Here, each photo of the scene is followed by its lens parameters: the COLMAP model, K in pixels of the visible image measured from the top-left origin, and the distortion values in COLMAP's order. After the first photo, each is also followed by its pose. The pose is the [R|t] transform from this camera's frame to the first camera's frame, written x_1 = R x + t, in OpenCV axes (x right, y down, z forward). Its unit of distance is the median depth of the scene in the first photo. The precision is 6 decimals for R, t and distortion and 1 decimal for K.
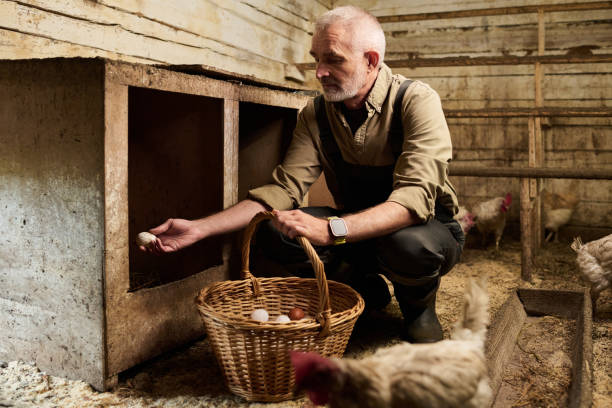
lens RADIAL K [[681.5, 0, 283.0], [0, 681.5, 203.6], [0, 0, 1]] dist [-0.095409, 0.151819]
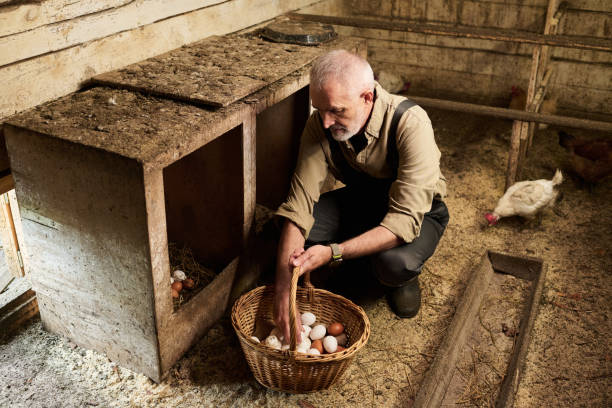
lens RADIAL K [[681.5, 0, 283.0], [0, 681.5, 203.6], [0, 0, 1]] dist [-0.095409, 0.151819]
pose [[0.999631, 0.016954, -0.021234, 0.007272], [-0.006905, 0.914305, 0.404967, -0.581510], [0.026280, -0.404671, 0.914085, -0.098310]]
